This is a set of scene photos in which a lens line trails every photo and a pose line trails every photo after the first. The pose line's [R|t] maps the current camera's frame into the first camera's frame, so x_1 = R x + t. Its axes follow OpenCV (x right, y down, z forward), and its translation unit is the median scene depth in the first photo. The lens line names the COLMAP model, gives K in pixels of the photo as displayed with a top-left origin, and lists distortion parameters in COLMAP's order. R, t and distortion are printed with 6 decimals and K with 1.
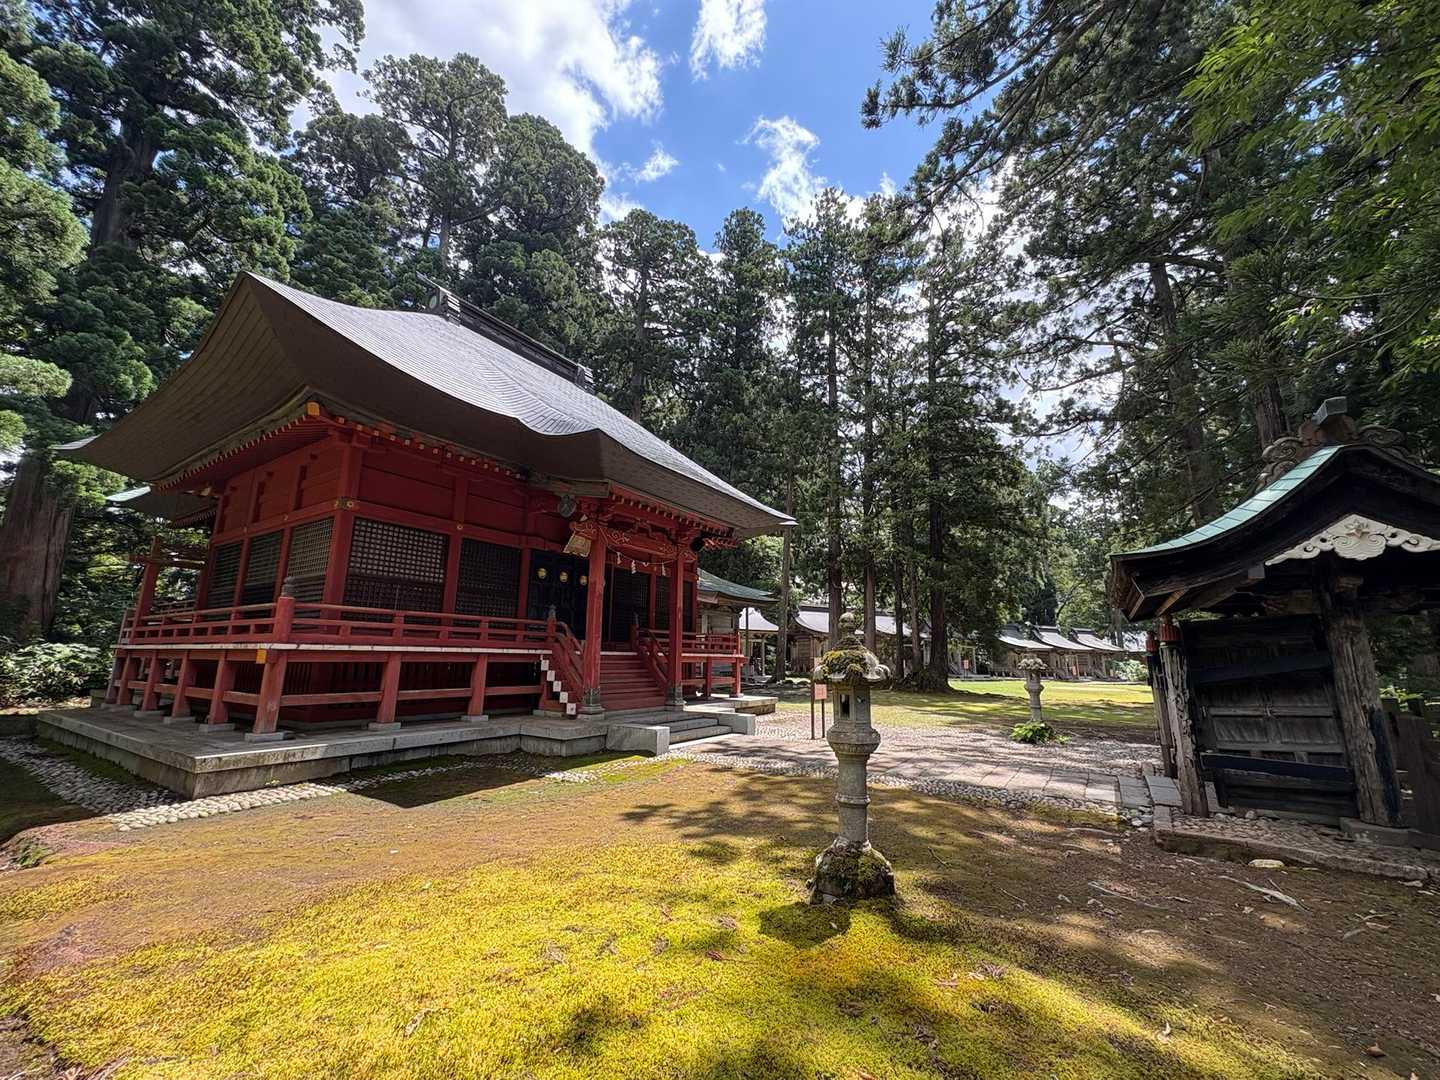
lens RADIAL K [[577.6, 0, 720.0], [0, 577.6, 540.0], [0, 0, 1]] dist [-0.000006, 0.000226]
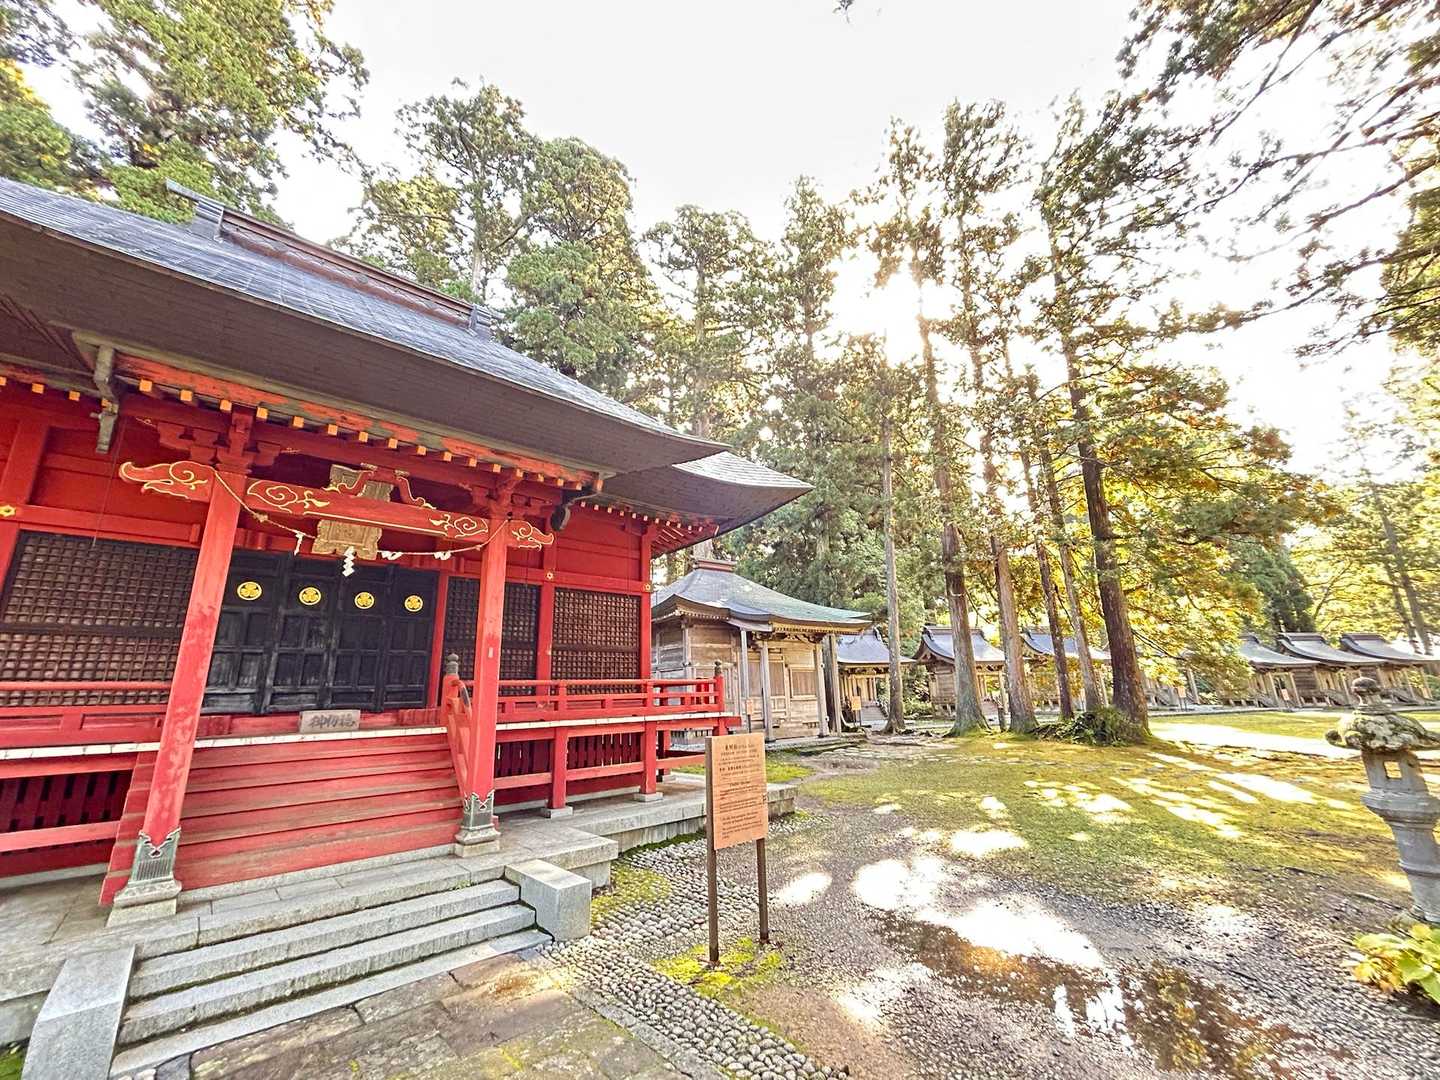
lens RADIAL K [[577.6, 0, 720.0], [0, 577.6, 540.0], [0, 0, 1]] dist [-0.000006, 0.000226]
pose [[0.963141, -0.116857, -0.242289, 0.318531], [0.100261, 0.991758, -0.079775, 0.118196], [0.249615, 0.052543, 0.966919, 0.690994]]
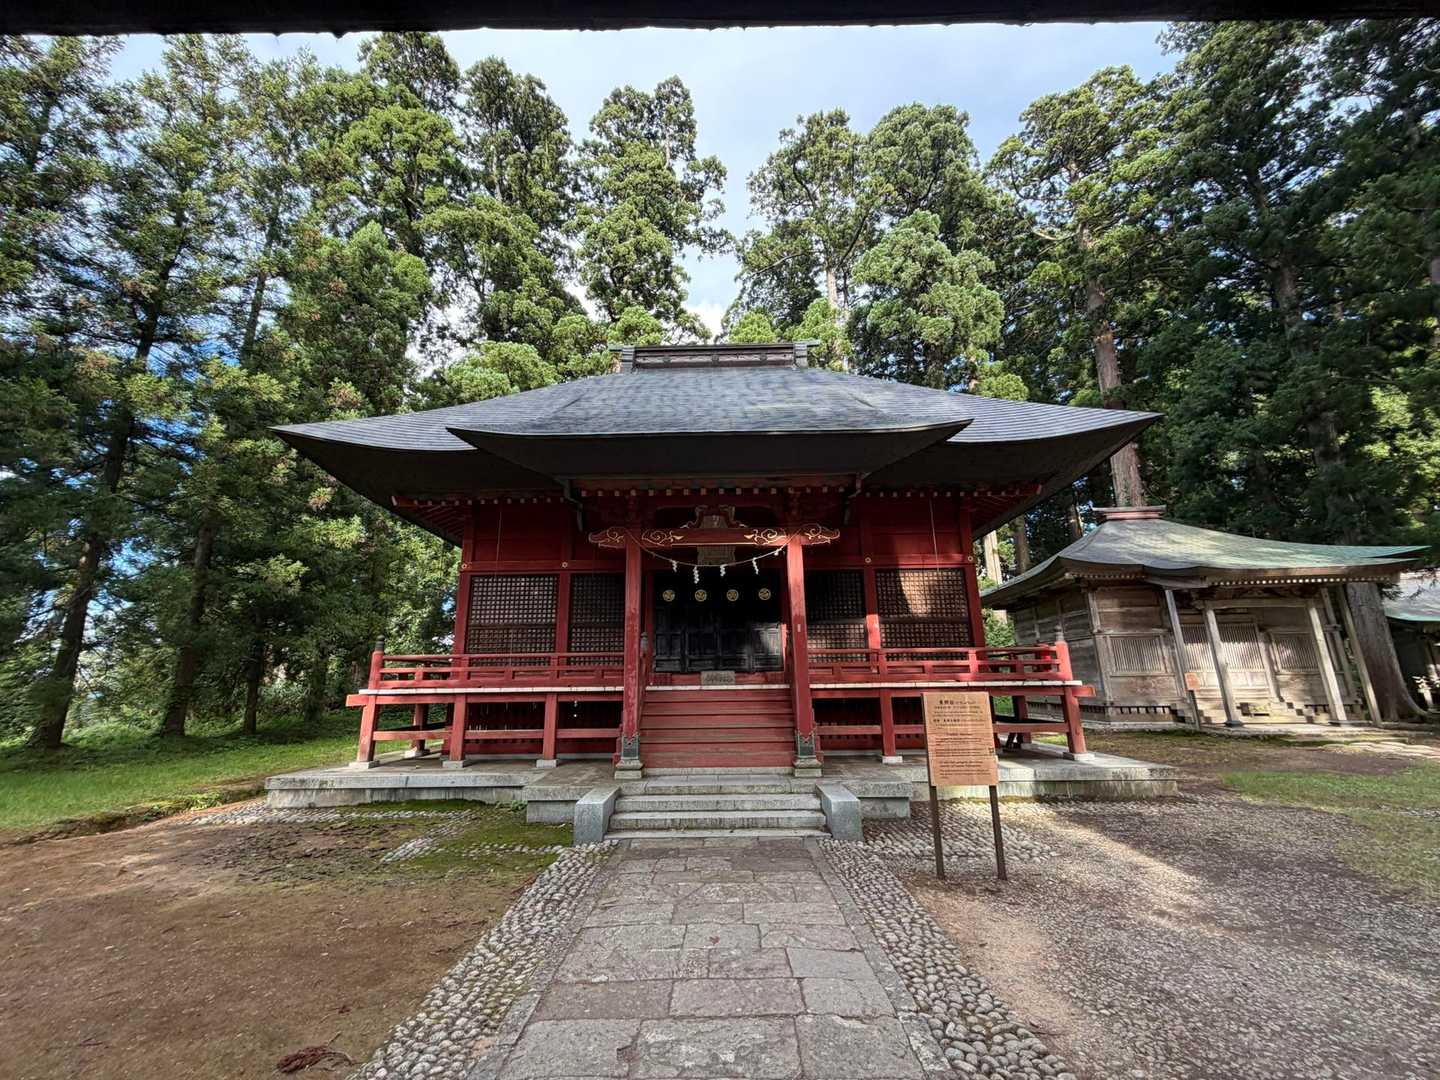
lens RADIAL K [[577.6, 0, 720.0], [0, 577.6, 540.0], [0, 0, 1]] dist [-0.000006, 0.000226]
pose [[0.544432, -0.227570, -0.807345, 0.547726], [0.188971, 0.971027, -0.146275, 0.141802], [0.817242, -0.072928, 0.571662, 0.687087]]
